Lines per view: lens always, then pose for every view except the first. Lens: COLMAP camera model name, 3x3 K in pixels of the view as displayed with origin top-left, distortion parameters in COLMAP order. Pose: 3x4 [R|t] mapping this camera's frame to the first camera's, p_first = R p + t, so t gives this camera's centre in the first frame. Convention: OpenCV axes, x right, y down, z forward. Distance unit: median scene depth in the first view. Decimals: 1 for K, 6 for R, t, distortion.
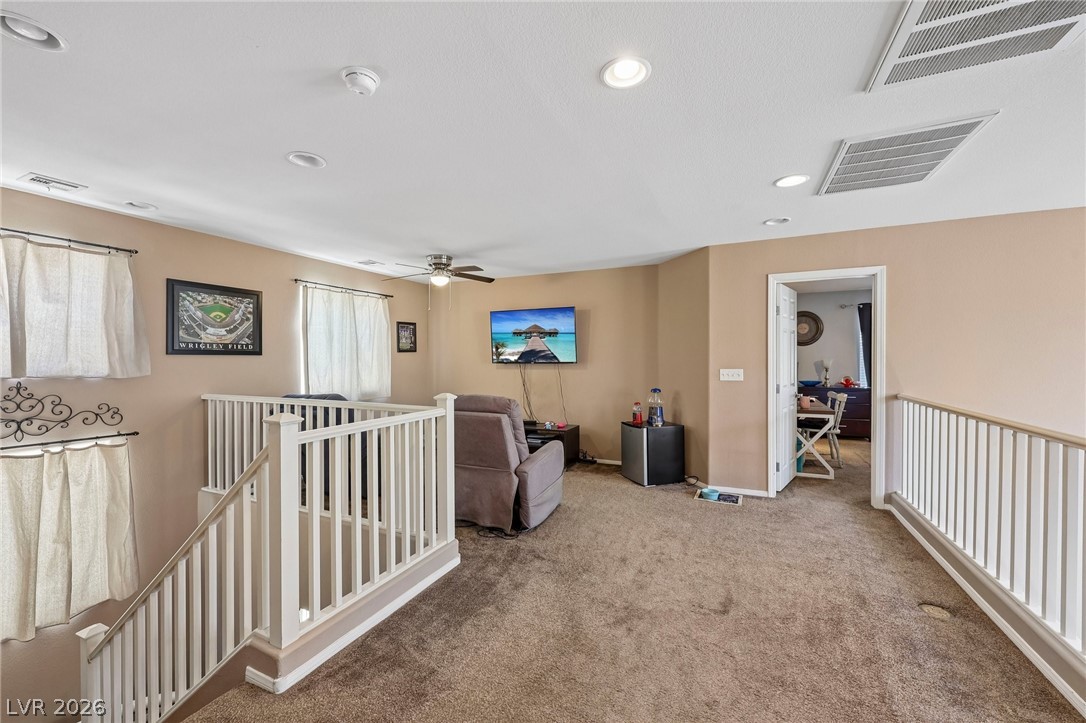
lens RADIAL K [[429.4, 0, 536.3], [0, 429.4, 361.4], [0, 0, 1]] dist [0.000313, 0.000593]
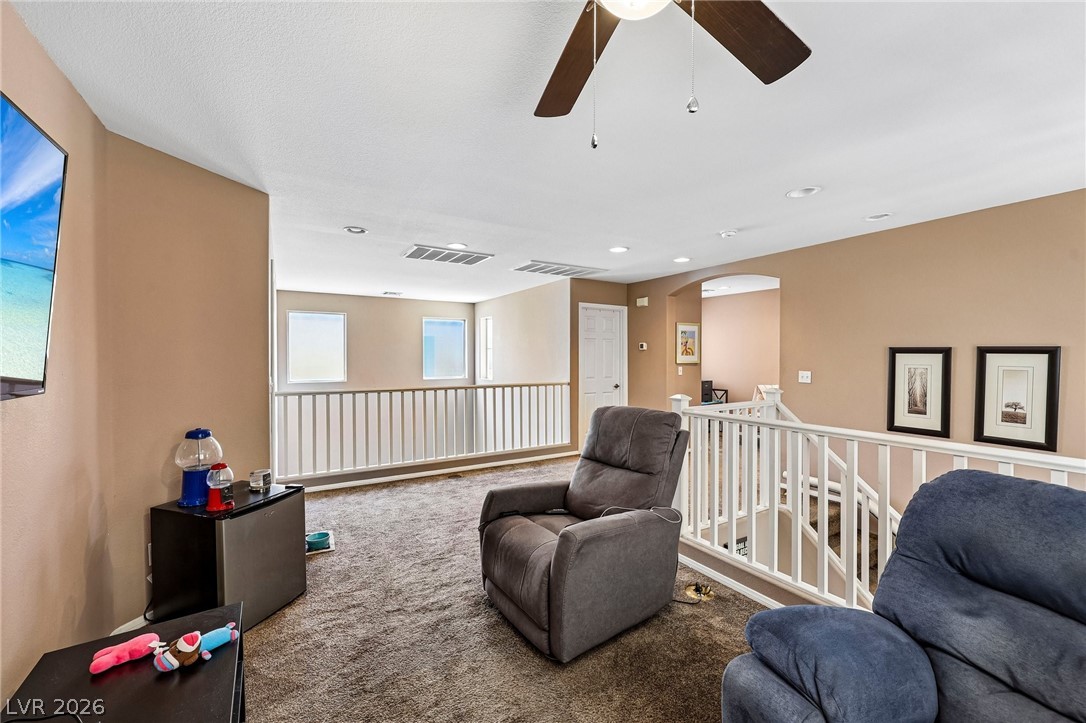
lens RADIAL K [[429.4, 0, 545.0], [0, 429.4, 360.5], [0, 0, 1]] dist [0.000313, 0.000593]
pose [[-0.844848, 0.007144, 0.534959, -0.356866], [0.014973, 0.999835, 0.010295, -0.014471], [-0.534797, 0.016707, -0.844816, 1.465034]]
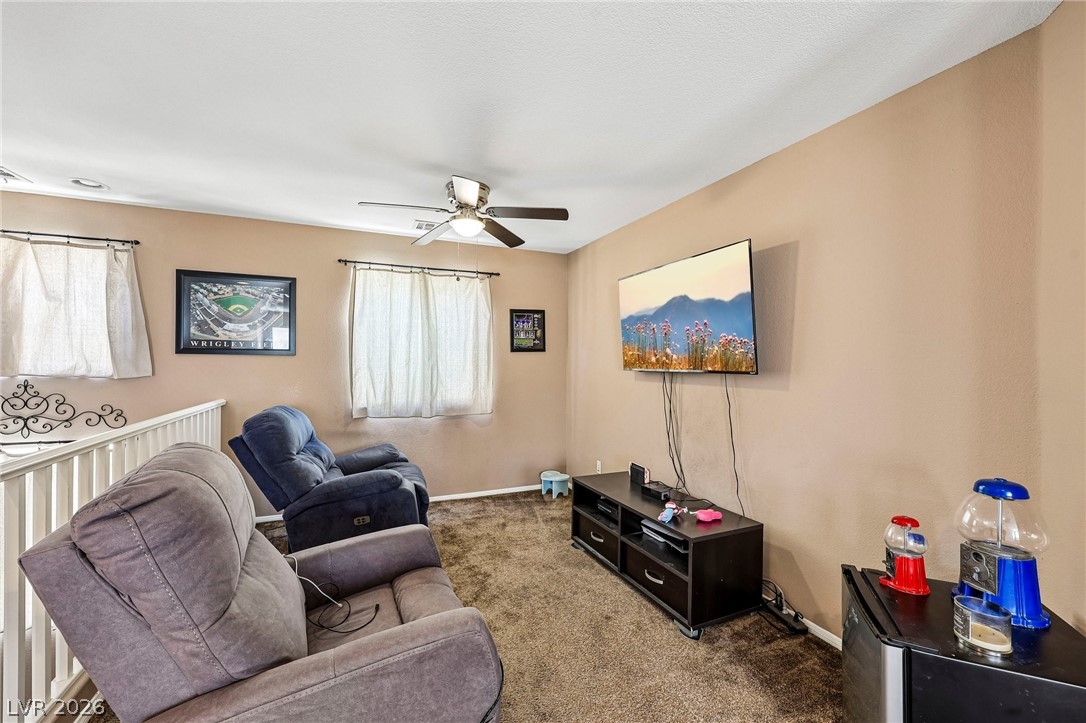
lens RADIAL K [[429.4, 0, 536.2], [0, 429.4, 361.6], [0, 0, 1]] dist [0.000313, 0.000593]
pose [[0.757661, 0.006065, -0.652620, 0.290785], [-0.011154, 0.999931, -0.003657, -0.003998], [0.652552, 0.010050, 0.757677, 0.772782]]
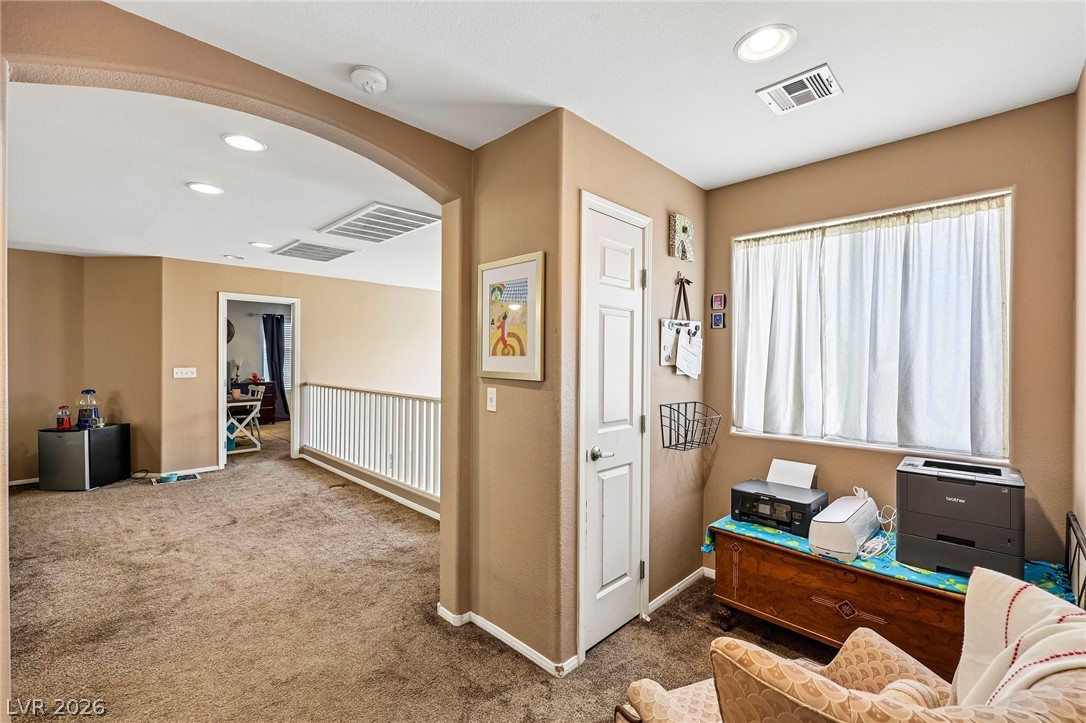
lens RADIAL K [[460.5, 0, 546.3], [0, 460.5, 364.0], [0, 0, 1]] dist [0.018539, 0.000153]
pose [[0.318853, -0.007007, 0.947778, -0.477506], [-0.000974, 0.999970, 0.007720, -0.003222], [-0.947804, -0.003385, 0.318836, -0.363418]]
